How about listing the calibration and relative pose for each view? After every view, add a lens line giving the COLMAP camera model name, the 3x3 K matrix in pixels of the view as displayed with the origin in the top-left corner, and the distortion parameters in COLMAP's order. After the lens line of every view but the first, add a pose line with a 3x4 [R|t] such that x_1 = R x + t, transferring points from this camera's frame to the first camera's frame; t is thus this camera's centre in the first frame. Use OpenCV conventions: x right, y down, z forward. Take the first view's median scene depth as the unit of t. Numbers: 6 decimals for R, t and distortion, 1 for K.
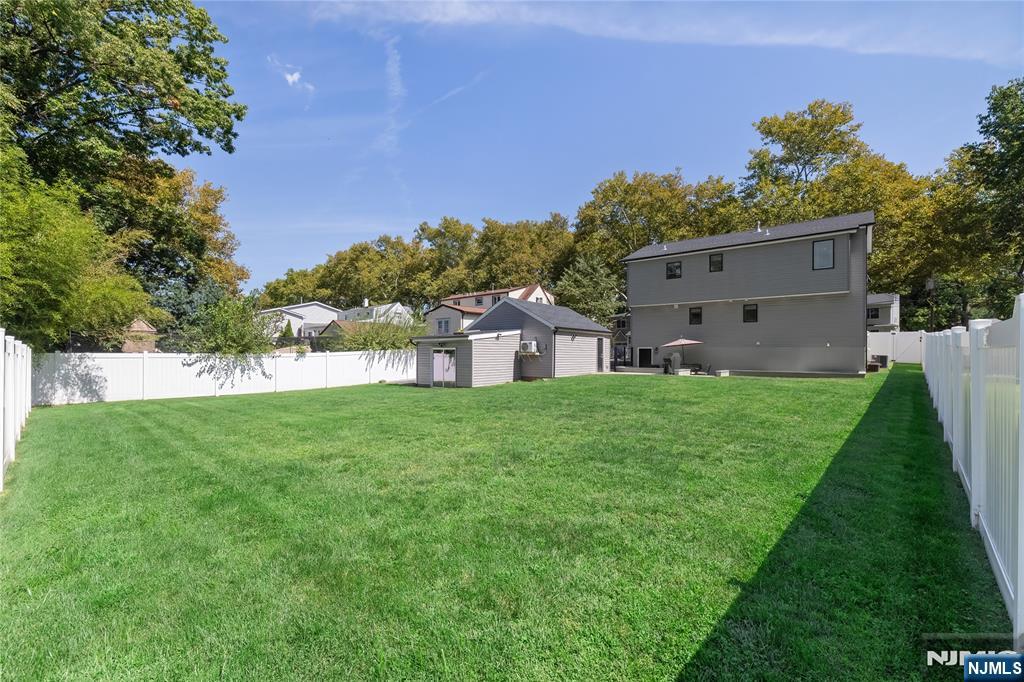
lens RADIAL K [[435.5, 0, 518.5], [0, 435.5, 351.3], [0, 0, 1]] dist [-0.000718, -0.000025]
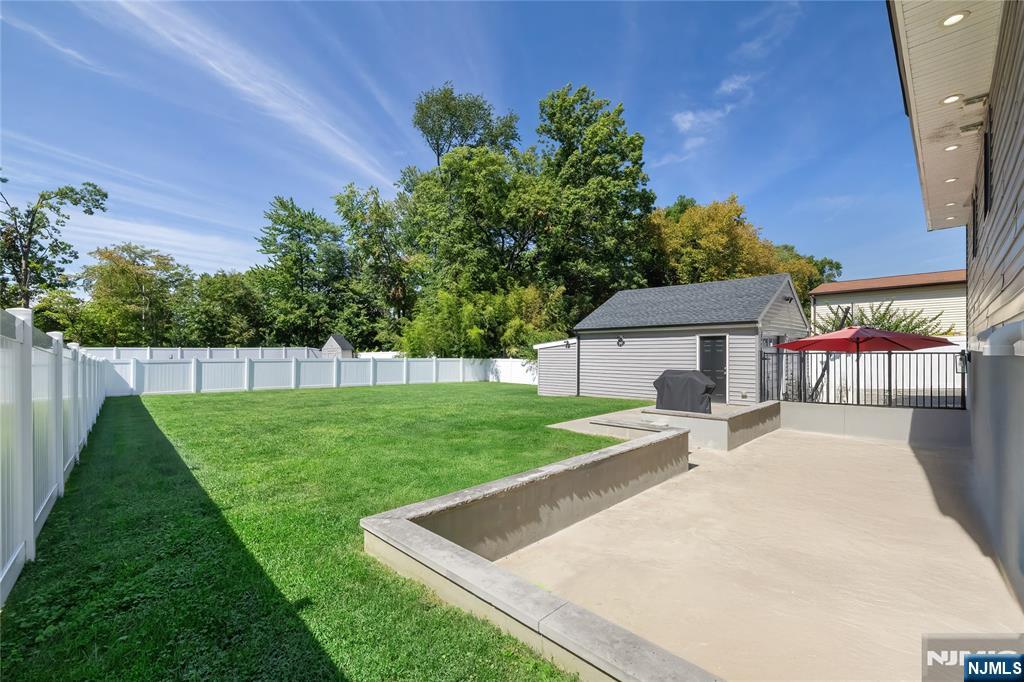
lens RADIAL K [[435.5, 0, 518.5], [0, 435.5, 351.3], [0, 0, 1]] dist [-0.000718, -0.000025]
pose [[-0.126430, -0.005704, -0.991959, 0.945319], [0.009456, 0.999931, -0.006955, -0.014554], [0.991930, -0.010259, -0.126367, 1.098632]]
